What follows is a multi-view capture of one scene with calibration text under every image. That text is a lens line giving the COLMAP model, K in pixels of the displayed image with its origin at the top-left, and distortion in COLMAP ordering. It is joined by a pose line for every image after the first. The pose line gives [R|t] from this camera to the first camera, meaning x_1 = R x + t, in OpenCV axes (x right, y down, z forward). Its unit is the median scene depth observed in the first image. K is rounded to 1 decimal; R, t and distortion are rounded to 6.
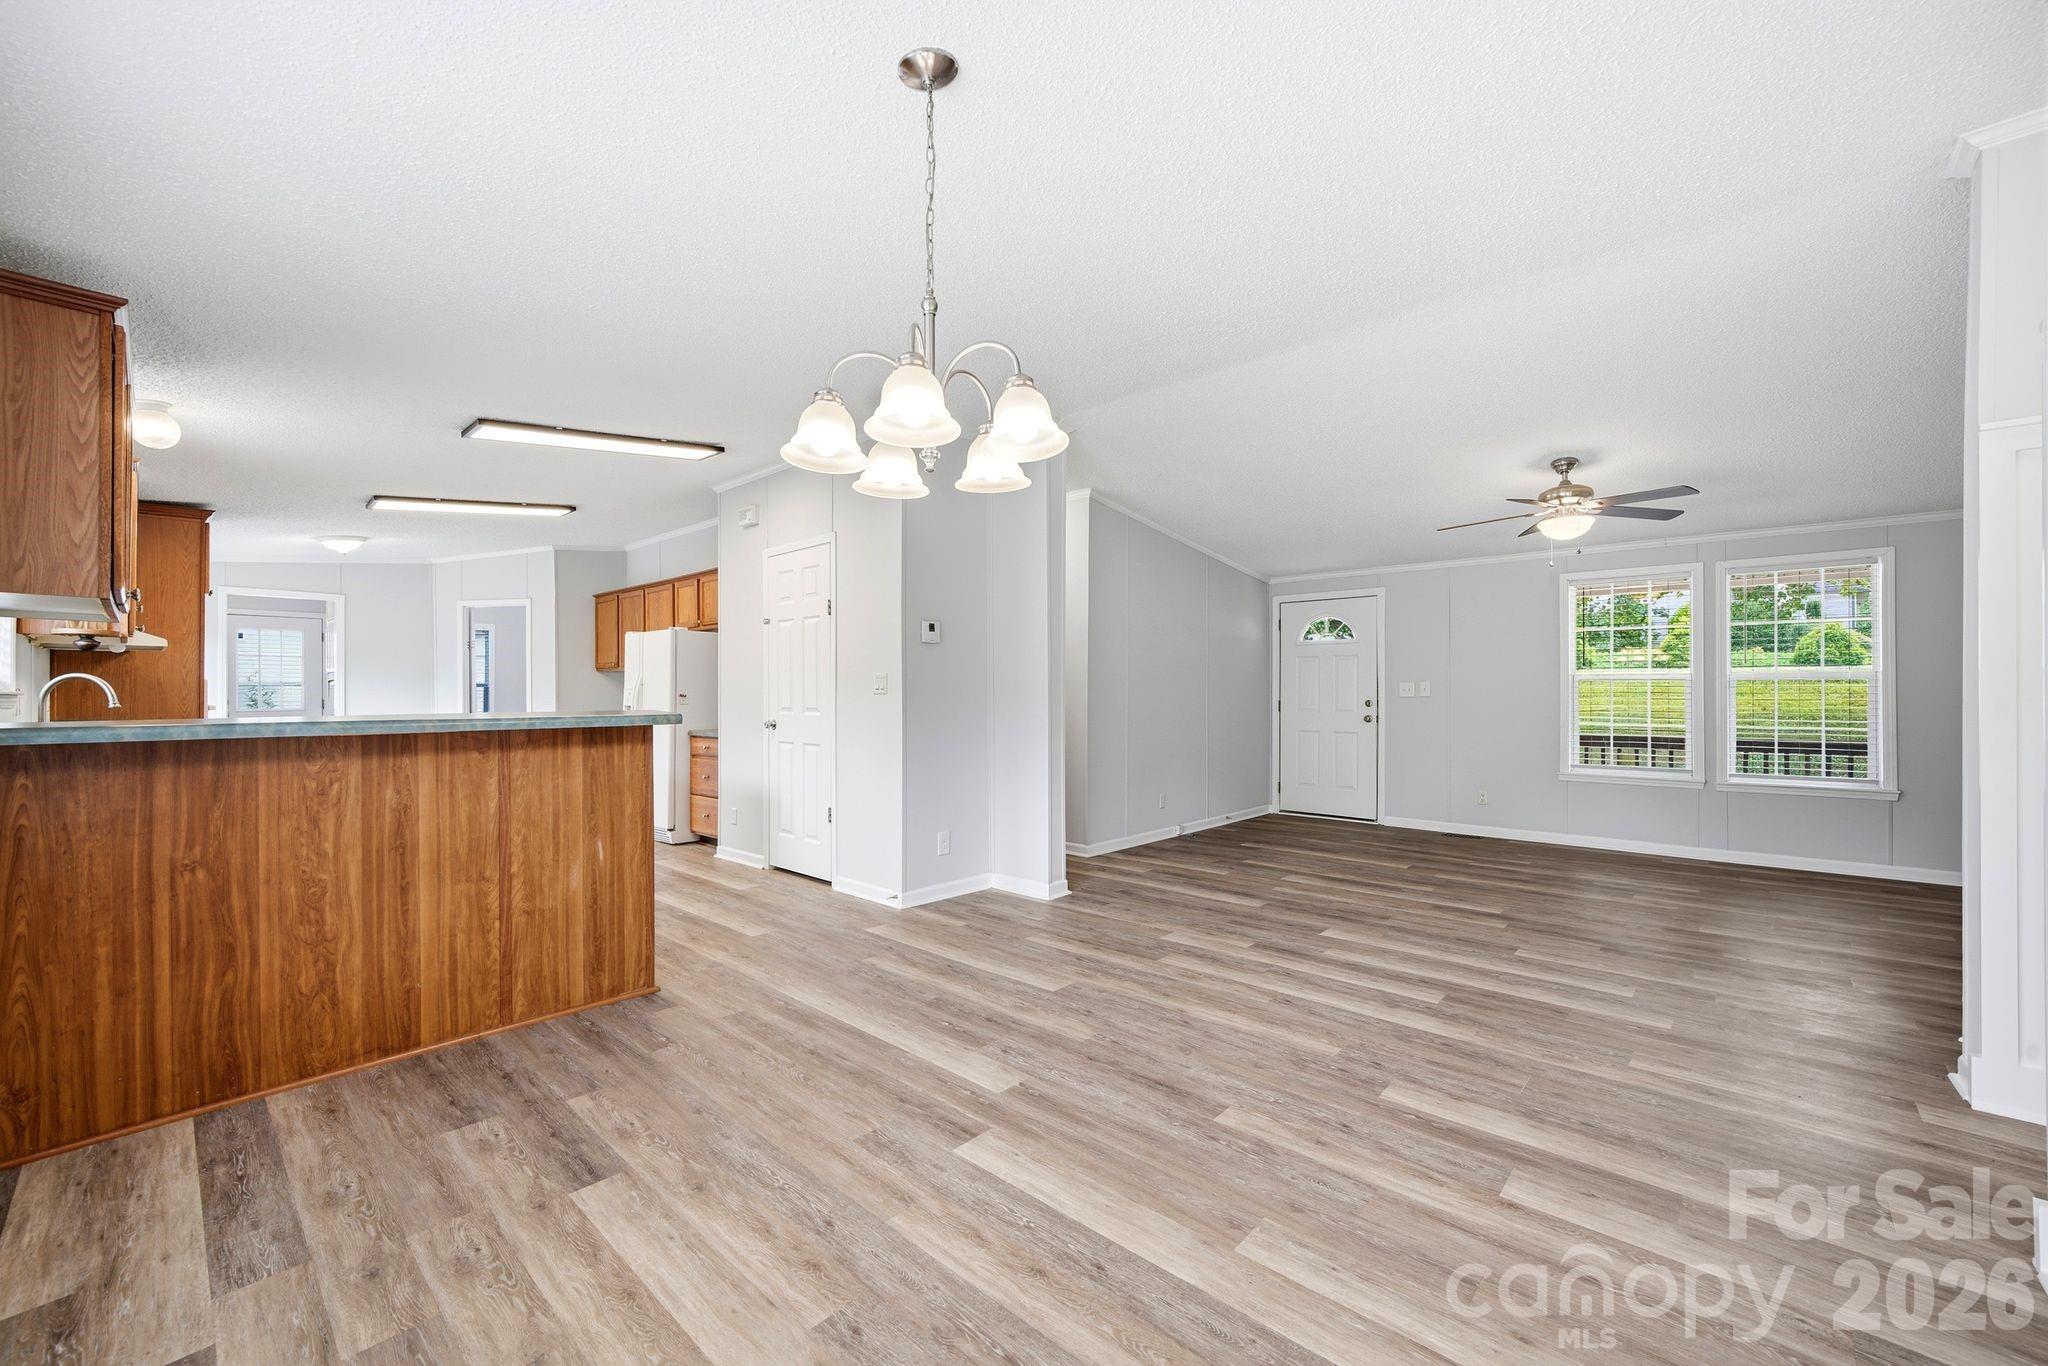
lens RADIAL K [[828.6, 0, 980.4], [0, 828.6, 689.8], [0, 0, 1]] dist [-0.001098, -0.000218]
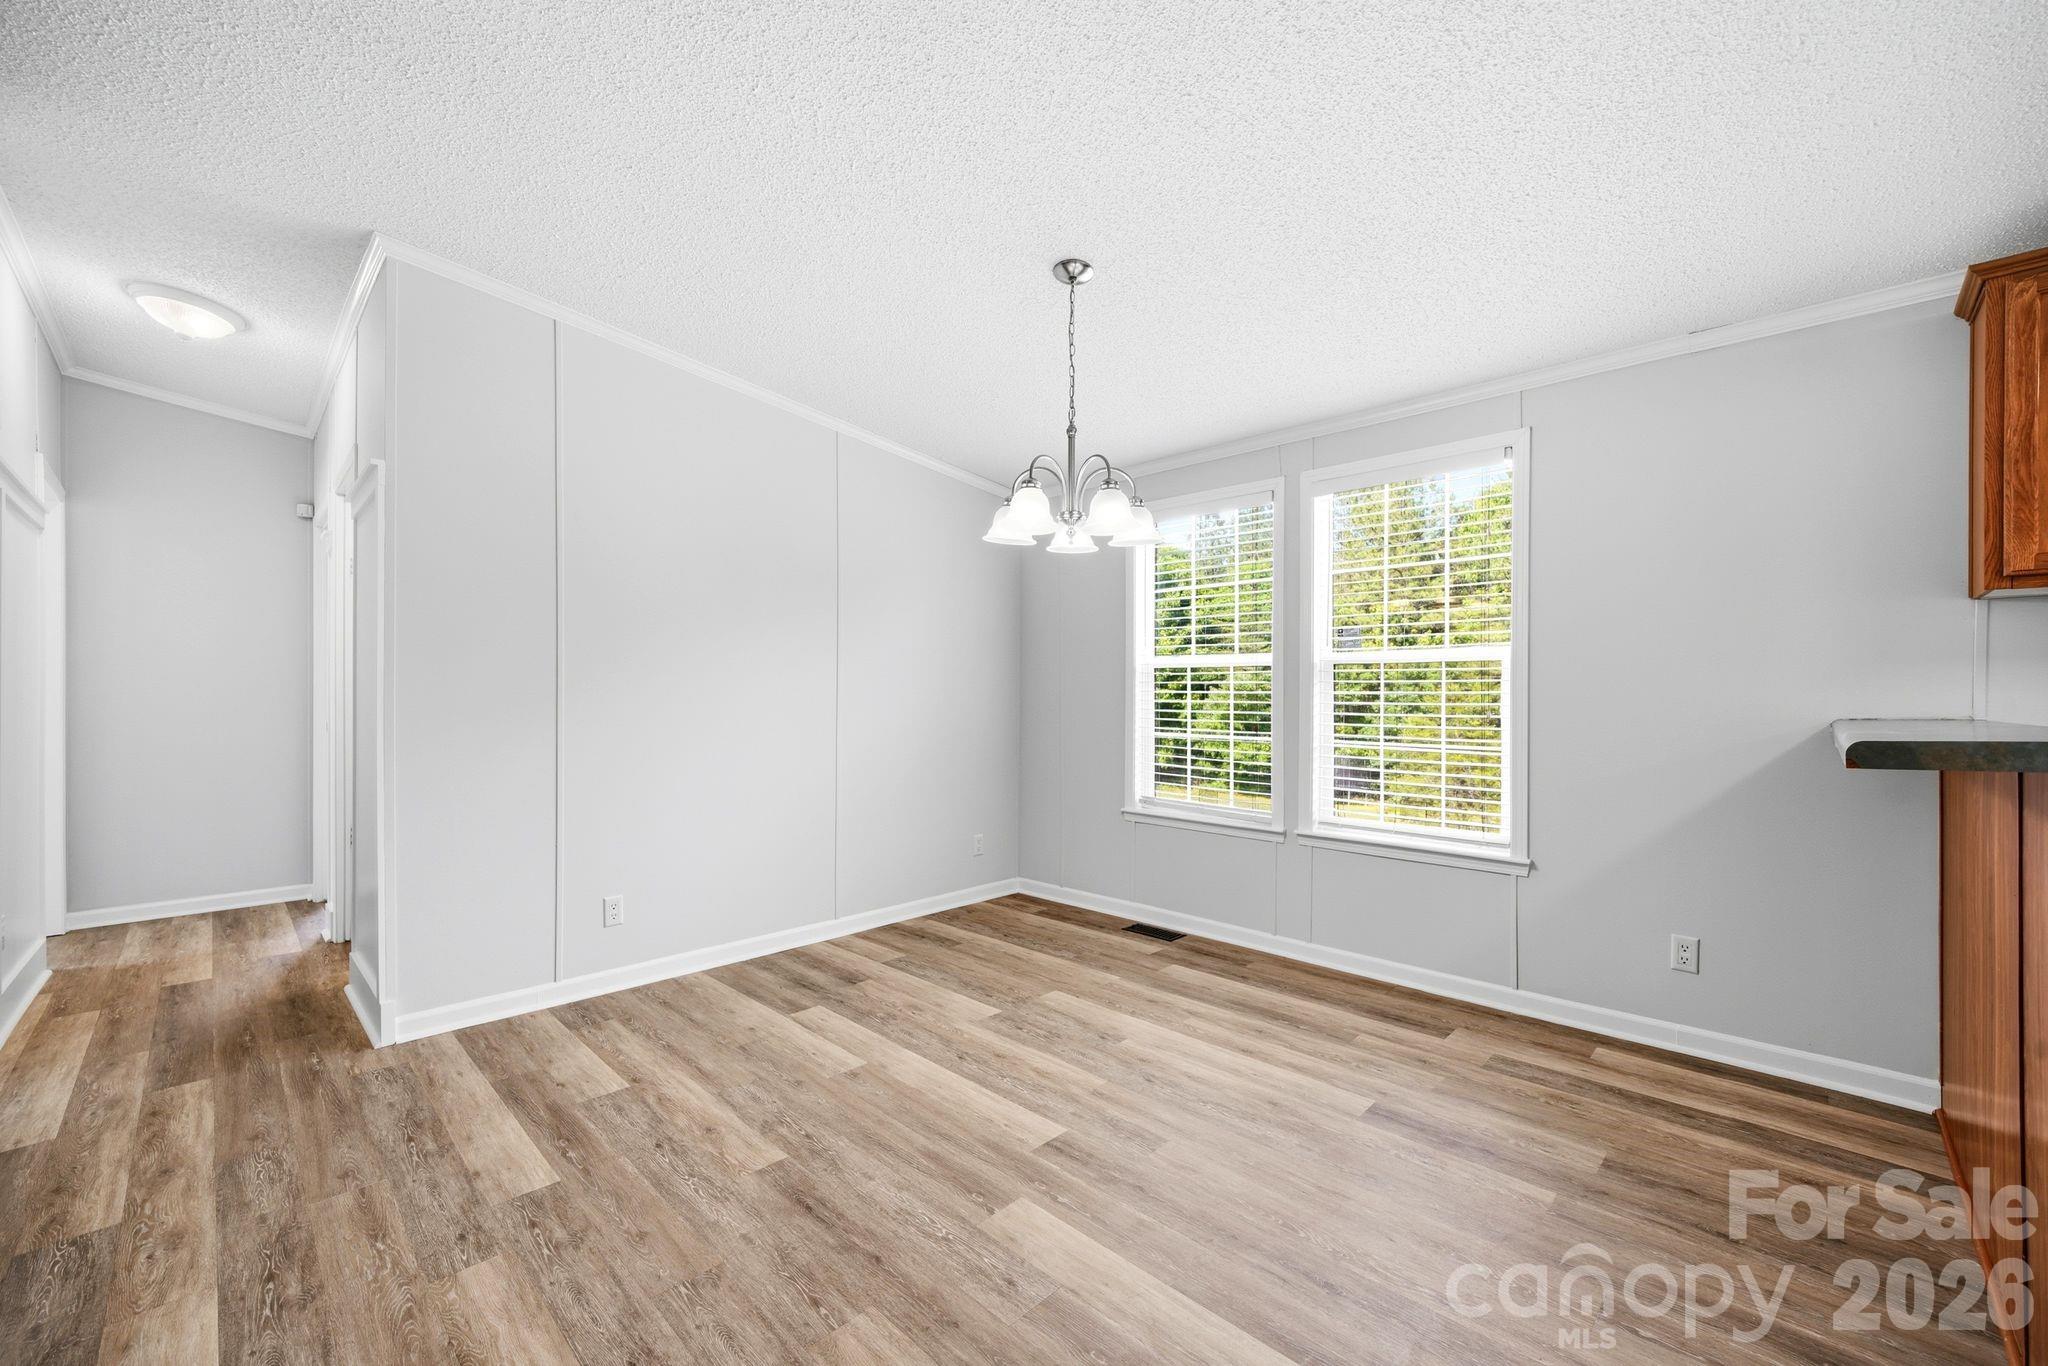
lens RADIAL K [[797.6, 0, 998.6], [0, 797.6, 697.8], [0, 0, 1]] dist [0.000898, 0.000362]
pose [[-0.999792, -0.000422, 0.020398, 0.025049], [-0.000400, 0.999999, 0.001063, 0.008756], [-0.020398, 0.001055, -0.999791, 1.524544]]
